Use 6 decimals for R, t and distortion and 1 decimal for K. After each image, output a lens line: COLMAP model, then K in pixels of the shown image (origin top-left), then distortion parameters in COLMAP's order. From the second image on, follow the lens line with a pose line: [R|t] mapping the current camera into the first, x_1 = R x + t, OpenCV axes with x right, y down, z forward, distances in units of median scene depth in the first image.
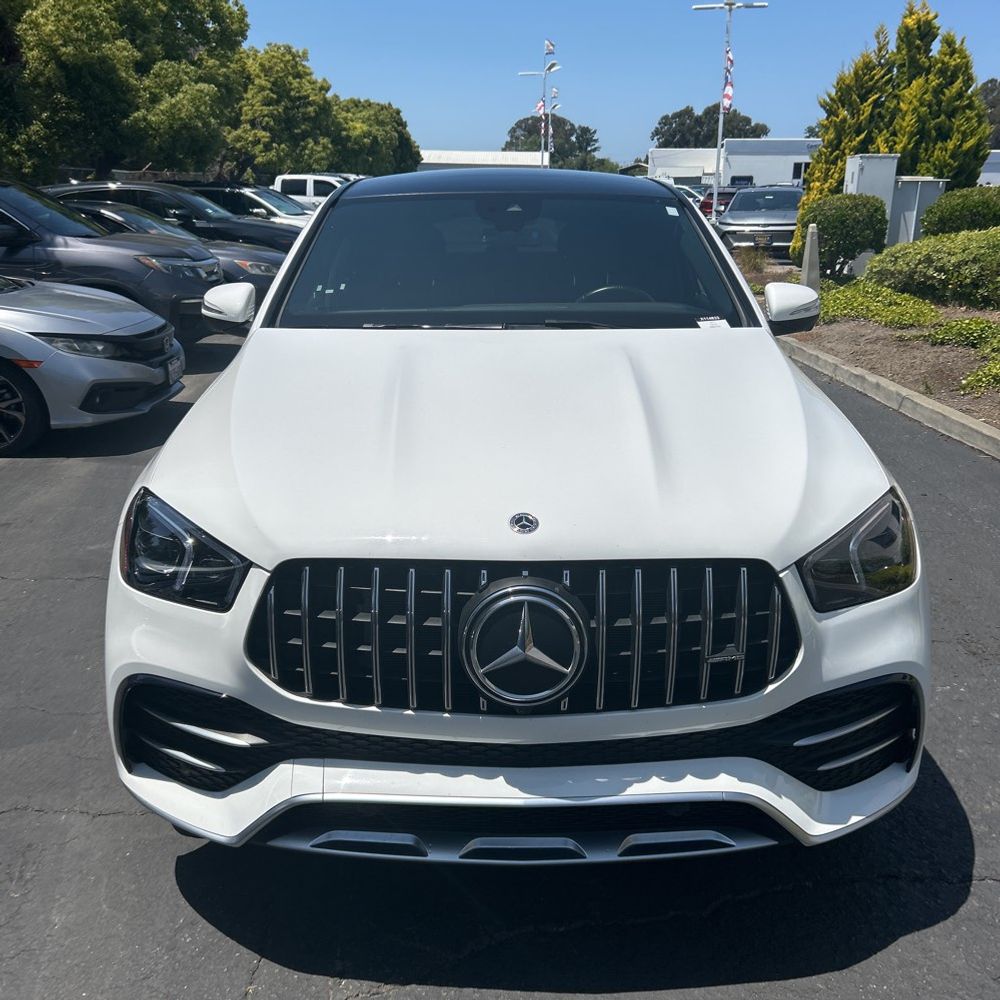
lens RADIAL K [[1009.1, 0, 496.6], [0, 1009.1, 497.3], [0, 0, 1]] dist [0.019651, 0.000000]
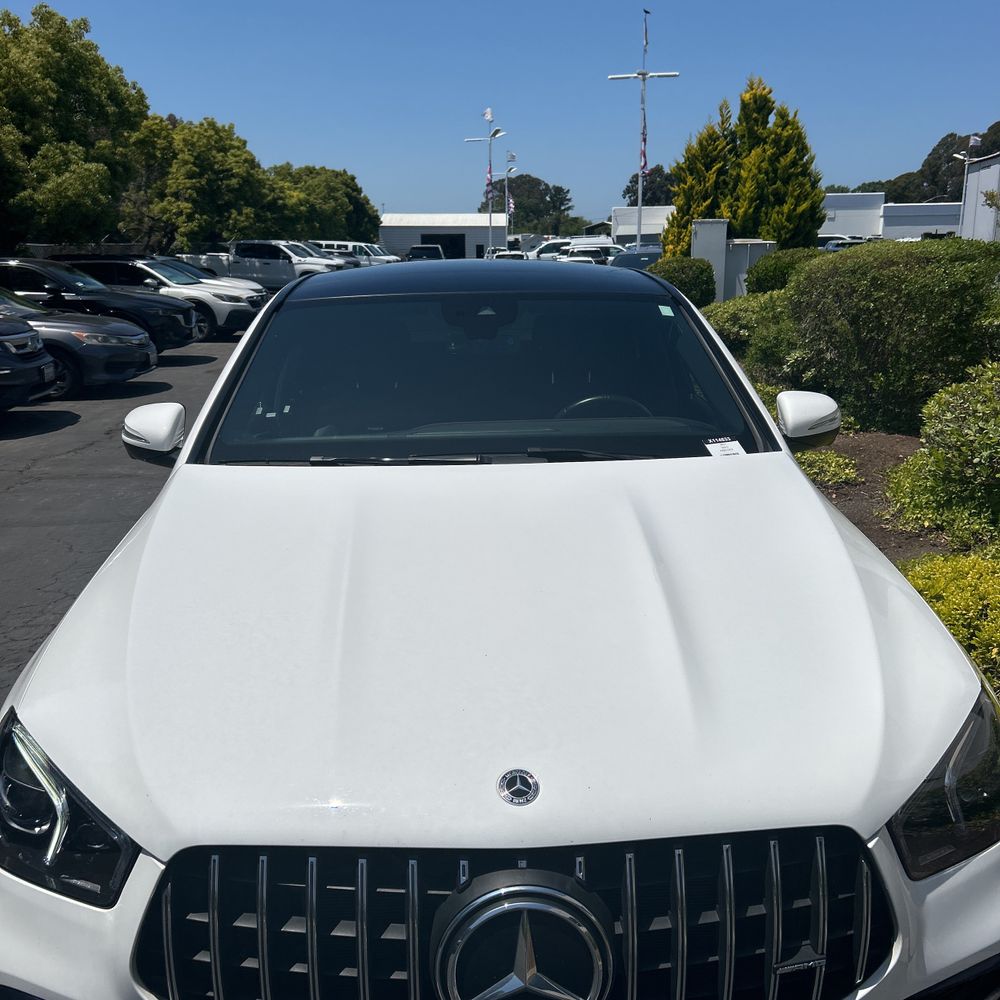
lens RADIAL K [[1009.1, 0, 486.3], [0, 1009.1, 500.8], [0, 0, 1]] dist [0.019651, 0.000000]
pose [[0.999705, -0.022508, 0.009130, 0.108512], [0.022947, 0.998426, -0.051168, 0.005514], [-0.007964, 0.051363, 0.998648, -0.040268]]
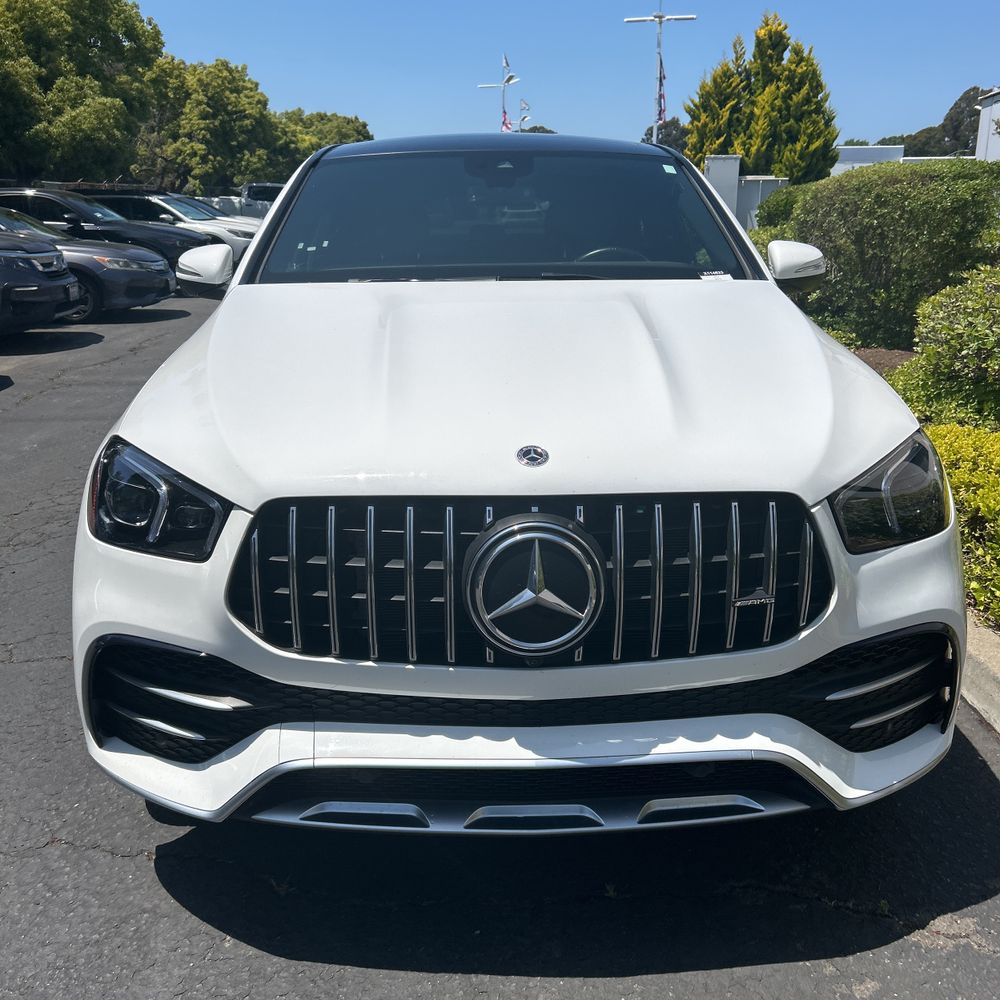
lens RADIAL K [[1009.1, 0, 484.5], [0, 1009.1, 494.4], [0, 0, 1]] dist [0.019651, 0.000000]
pose [[0.999929, -0.011782, -0.001992, 0.106783], [0.011754, 0.999837, -0.013697, 0.027778], [0.002153, 0.013672, 0.999904, -0.058274]]
